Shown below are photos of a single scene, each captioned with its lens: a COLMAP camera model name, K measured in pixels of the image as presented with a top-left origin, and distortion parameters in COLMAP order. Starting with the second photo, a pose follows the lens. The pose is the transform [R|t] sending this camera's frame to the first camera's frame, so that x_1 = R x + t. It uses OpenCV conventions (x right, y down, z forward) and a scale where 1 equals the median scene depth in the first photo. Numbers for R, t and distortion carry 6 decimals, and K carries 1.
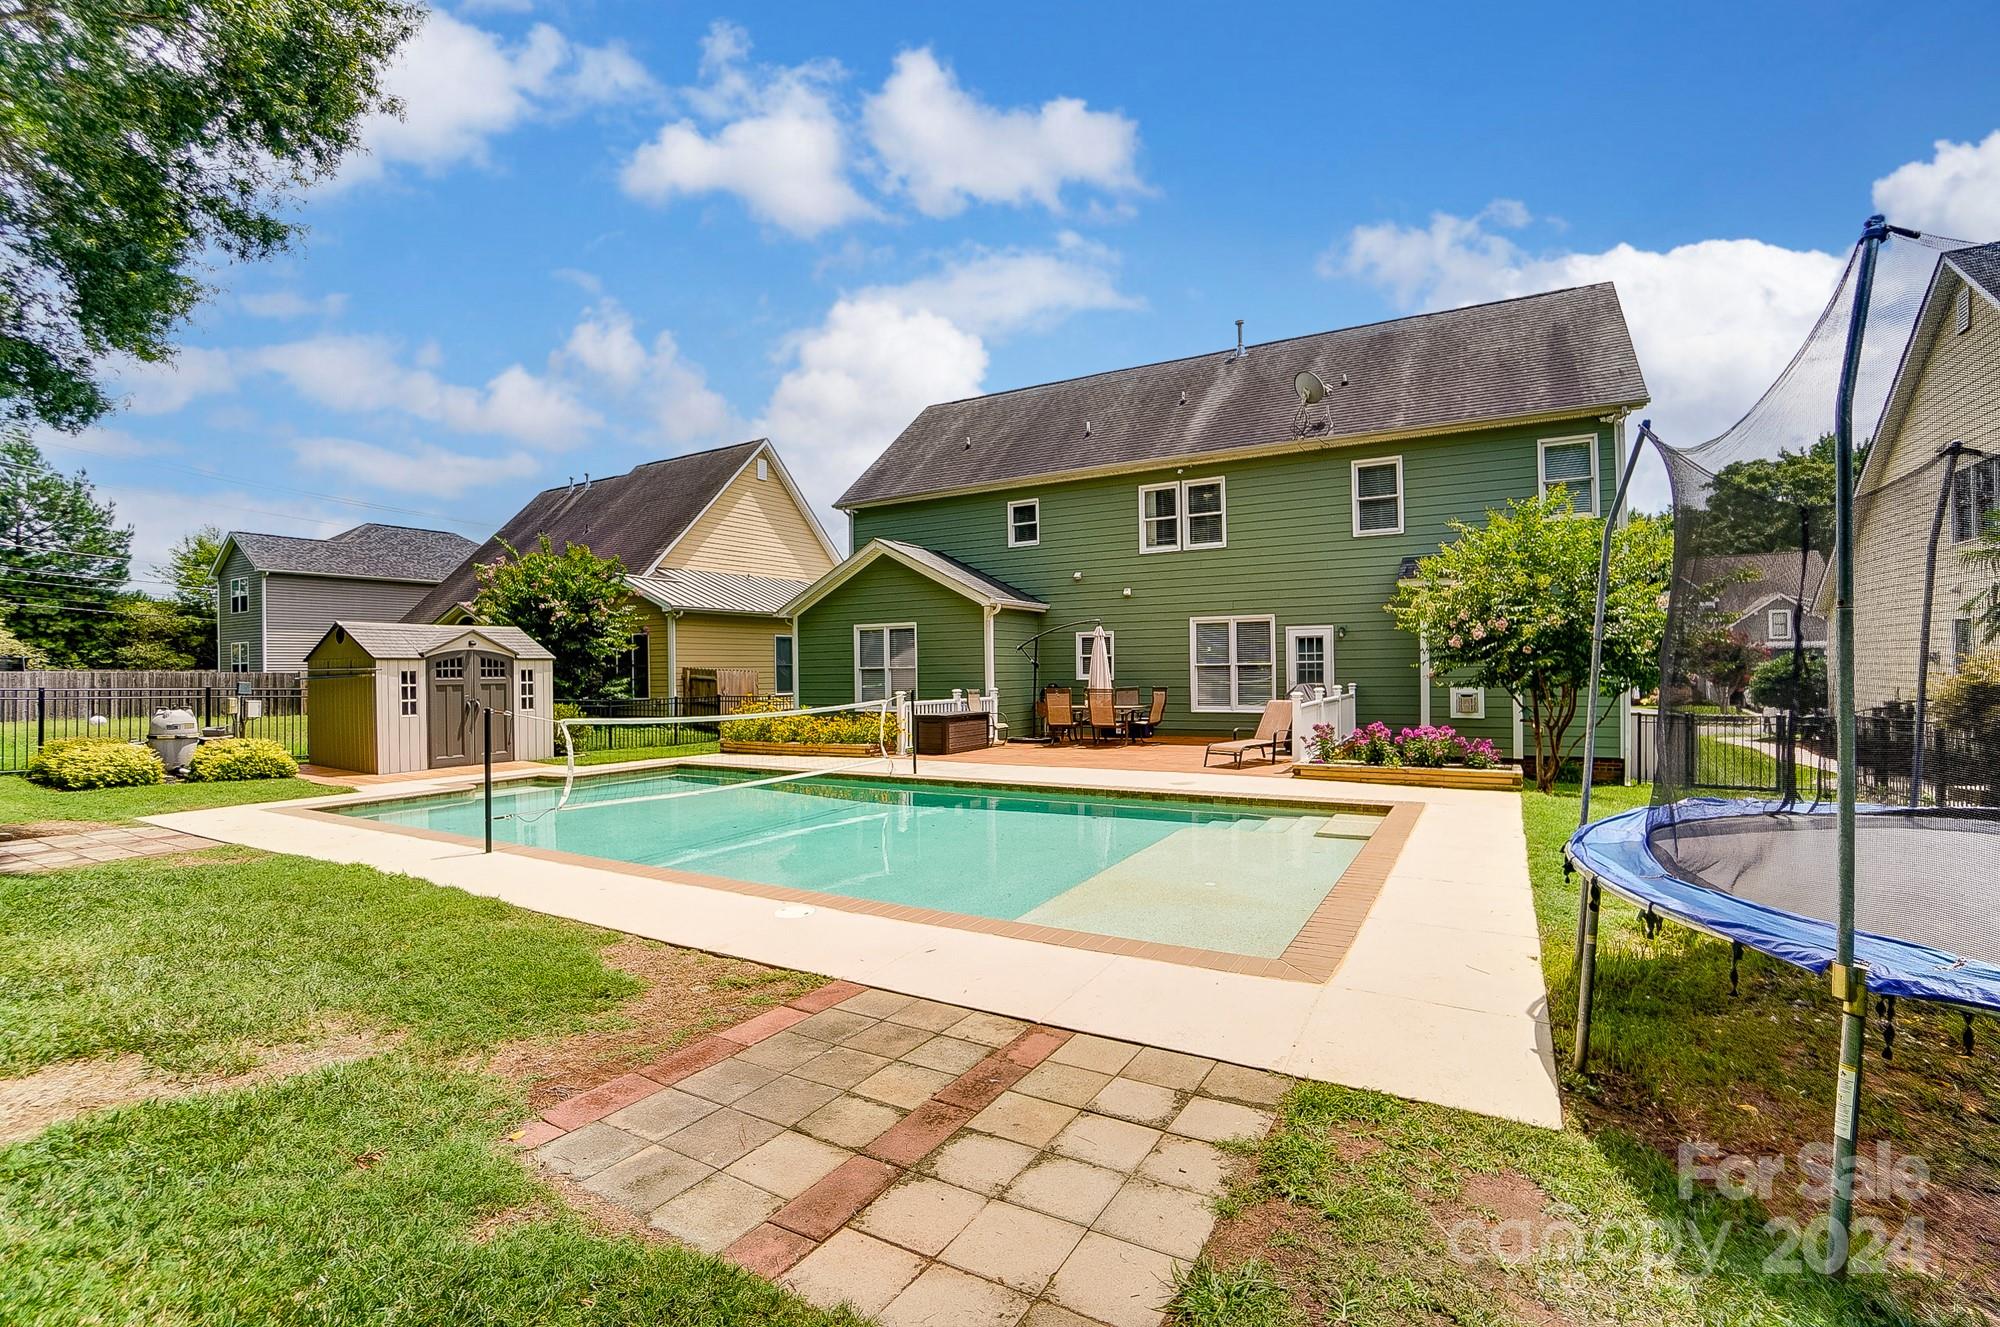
lens RADIAL K [[906.2, 0, 992.8], [0, 906.2, 671.0], [0, 0, 1]] dist [-0.072862, 0.027822]
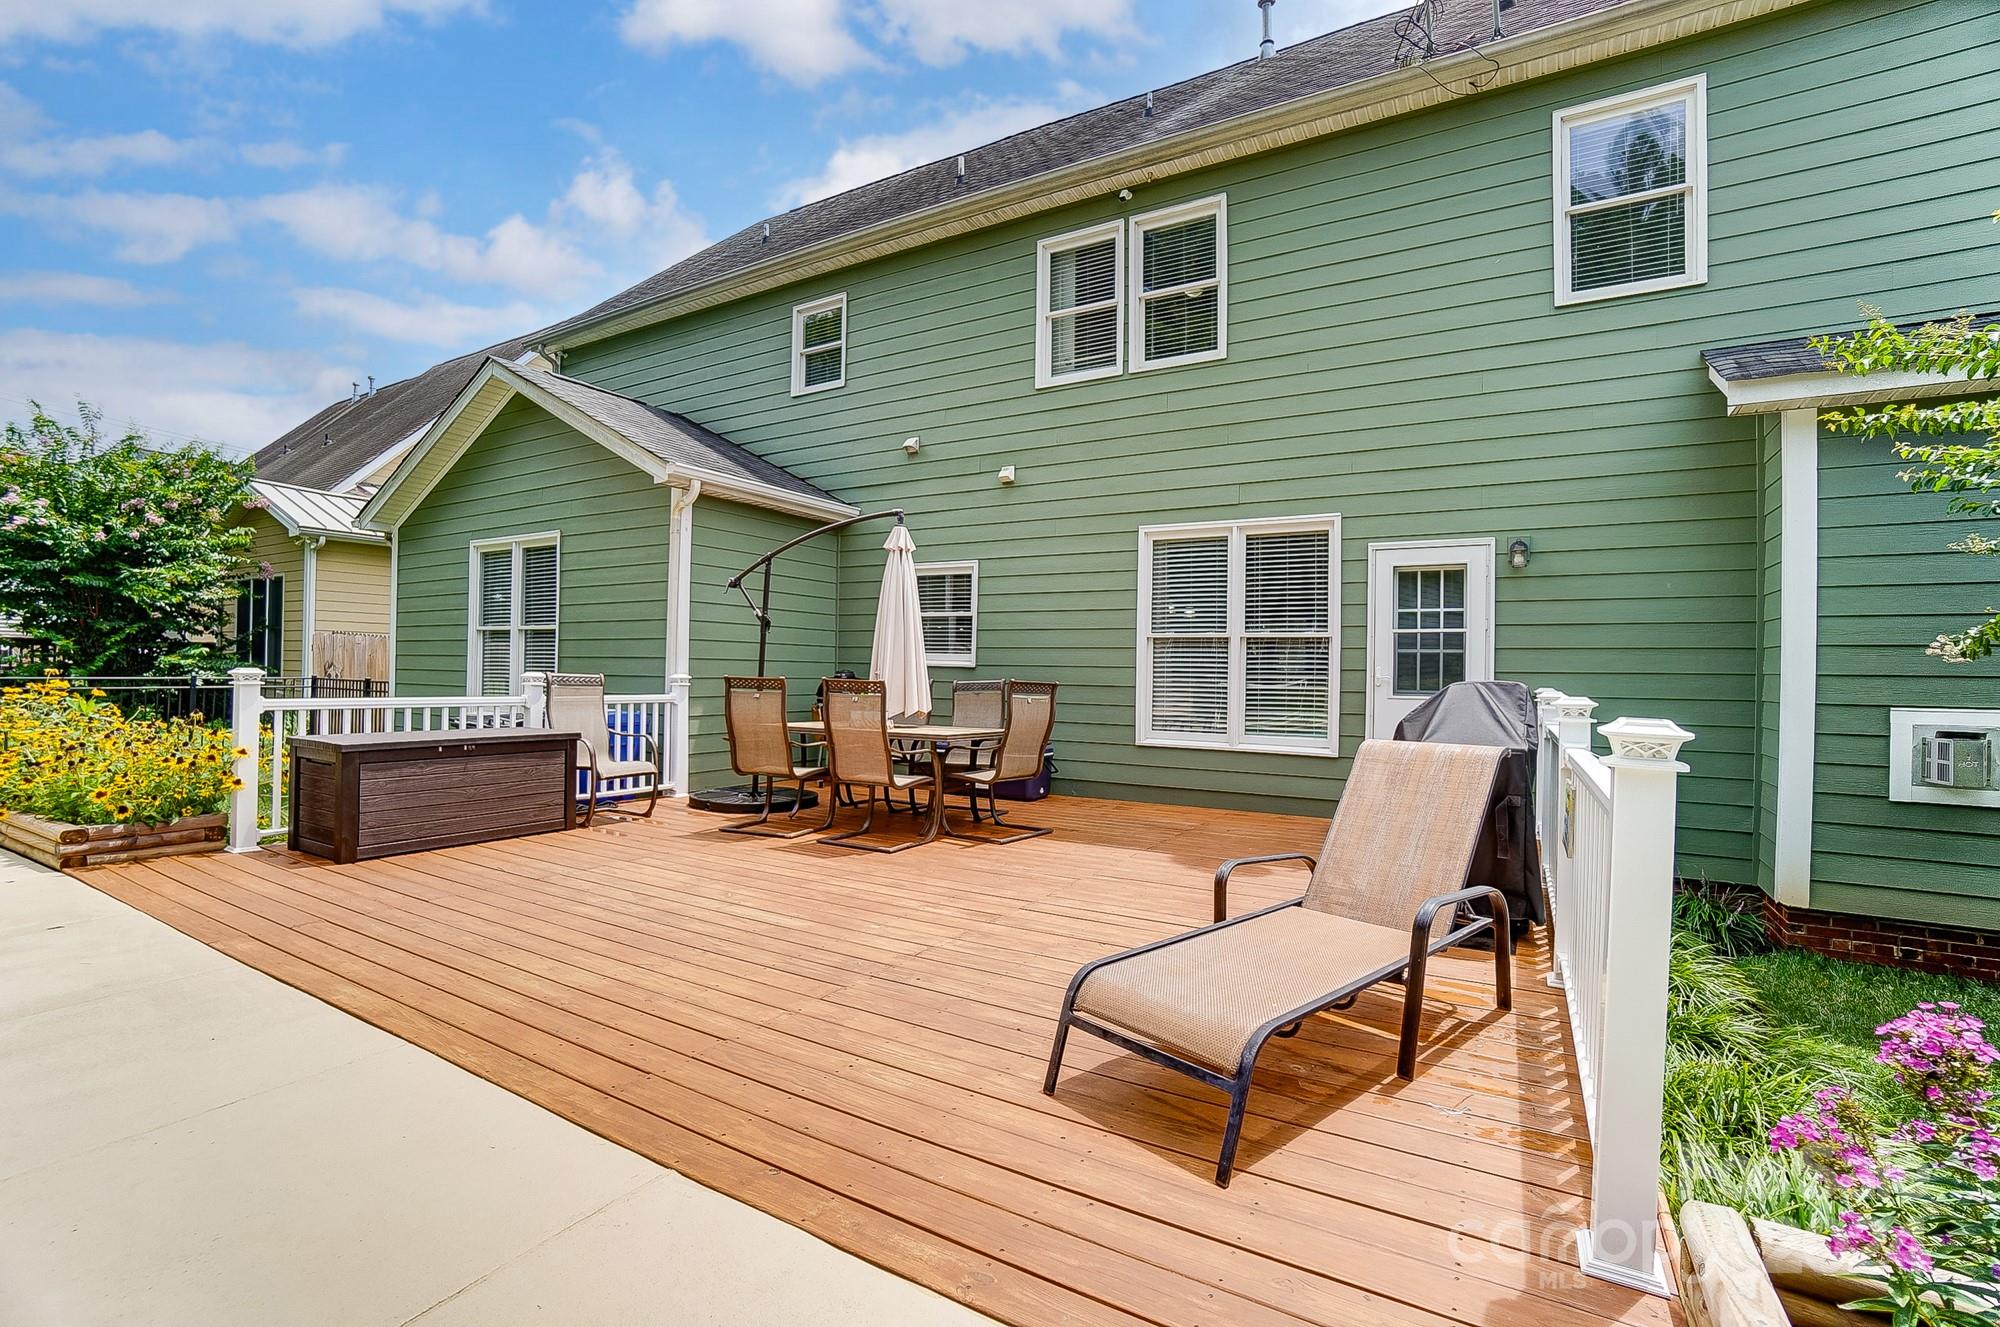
lens RADIAL K [[906.2, 0, 992.8], [0, 906.2, 671.0], [0, 0, 1]] dist [-0.072862, 0.027822]
pose [[0.999510, 0.030237, -0.008081, 0.168559], [-0.030229, 0.999542, 0.001134, 0.013225], [0.008111, -0.000889, 0.999967, 0.619400]]
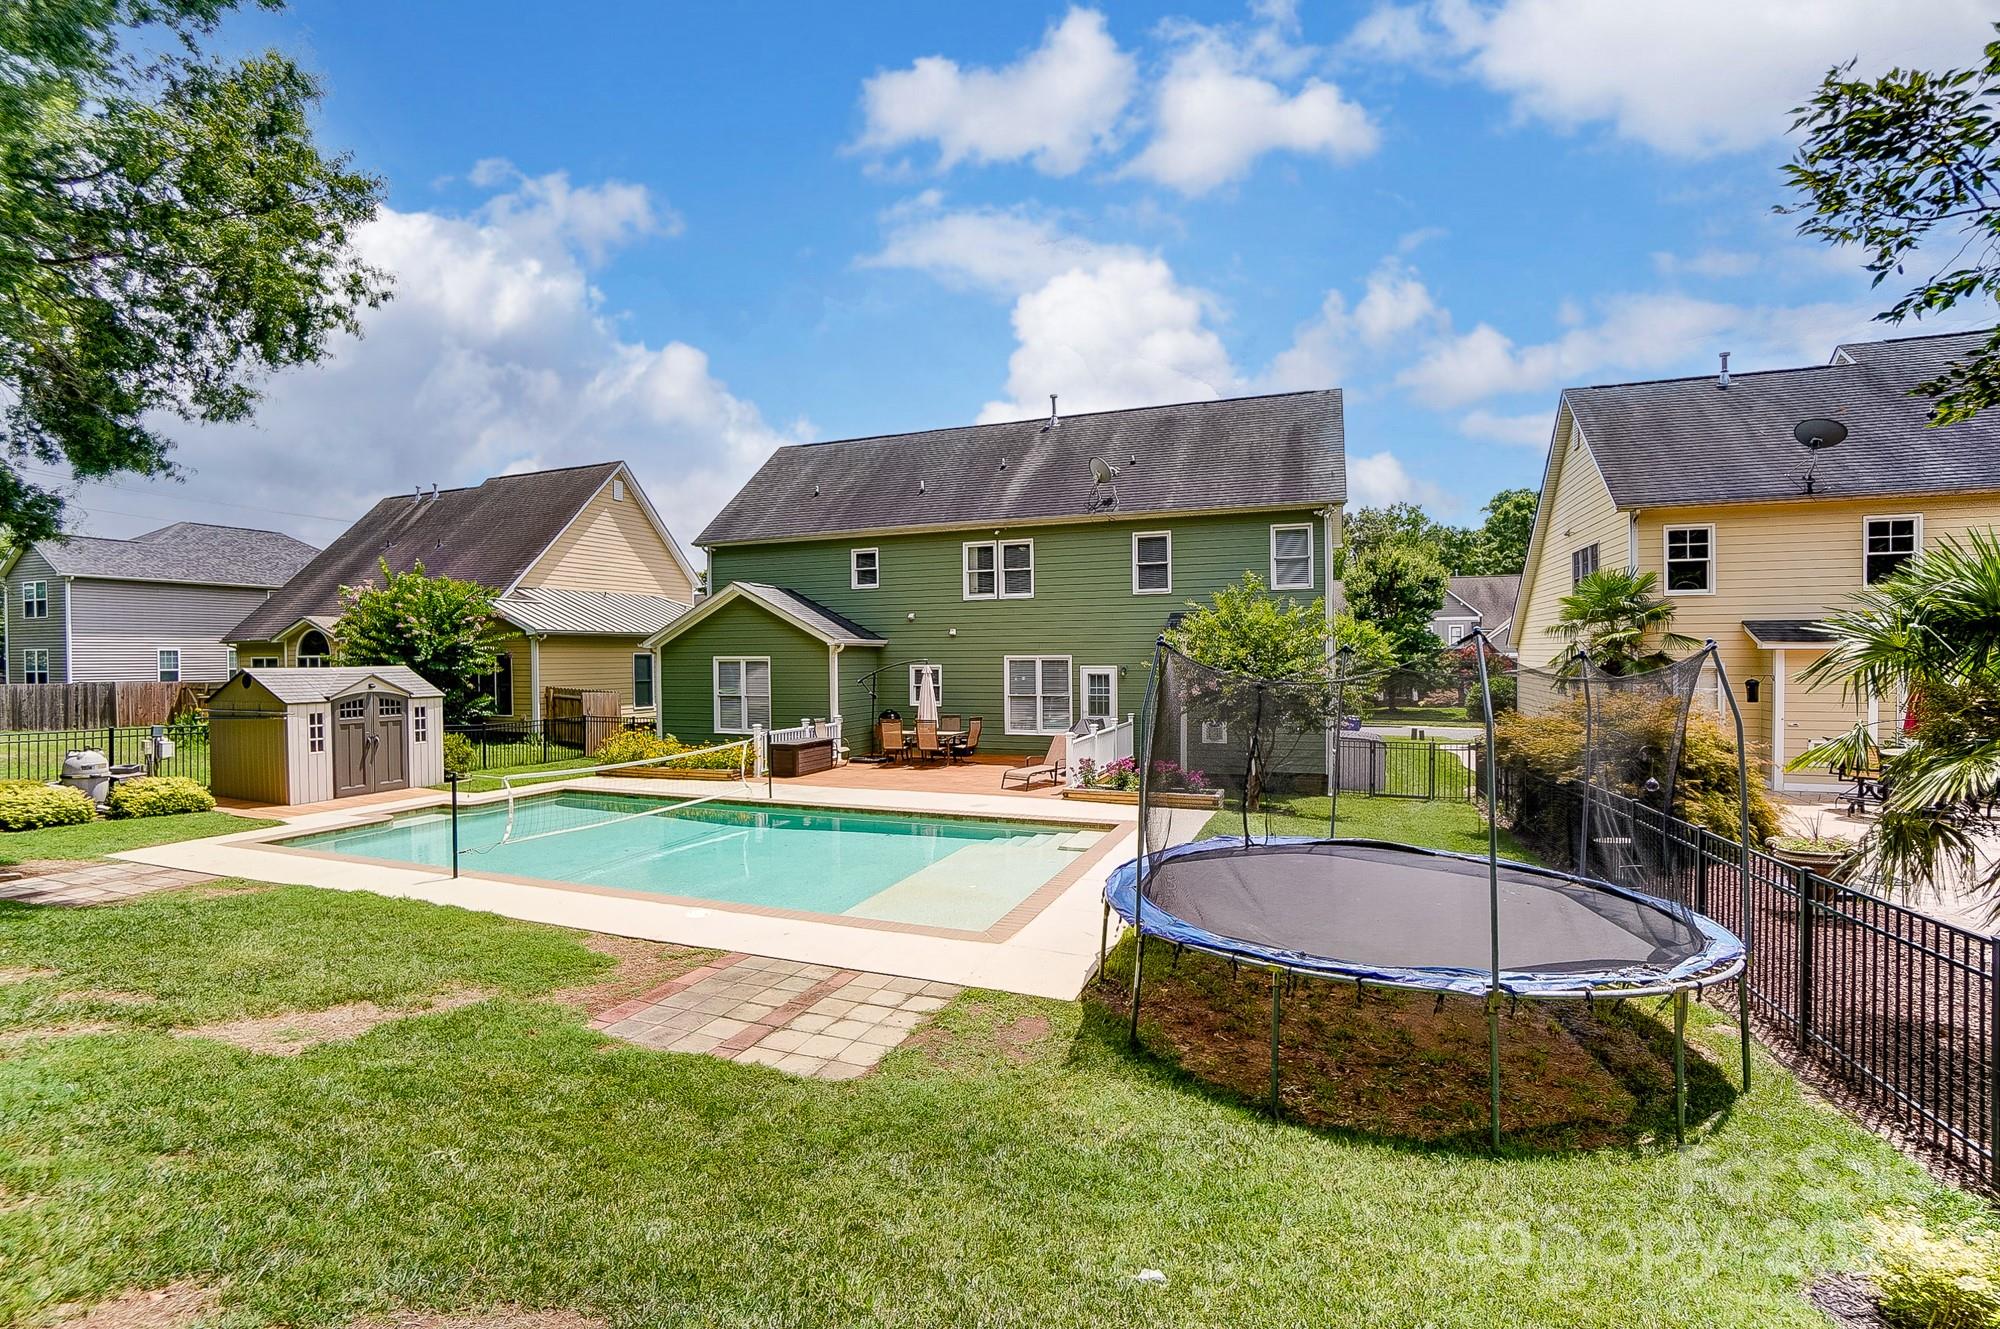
lens RADIAL K [[906.2, 0, 992.8], [0, 906.2, 672.0], [0, 0, 1]] dist [-0.072862, 0.027822]
pose [[0.986849, 0.003239, 0.161614, 0.010871], [-0.005146, 0.999922, 0.011380, -0.055727], [-0.161565, -0.012062, 0.986788, -0.198542]]
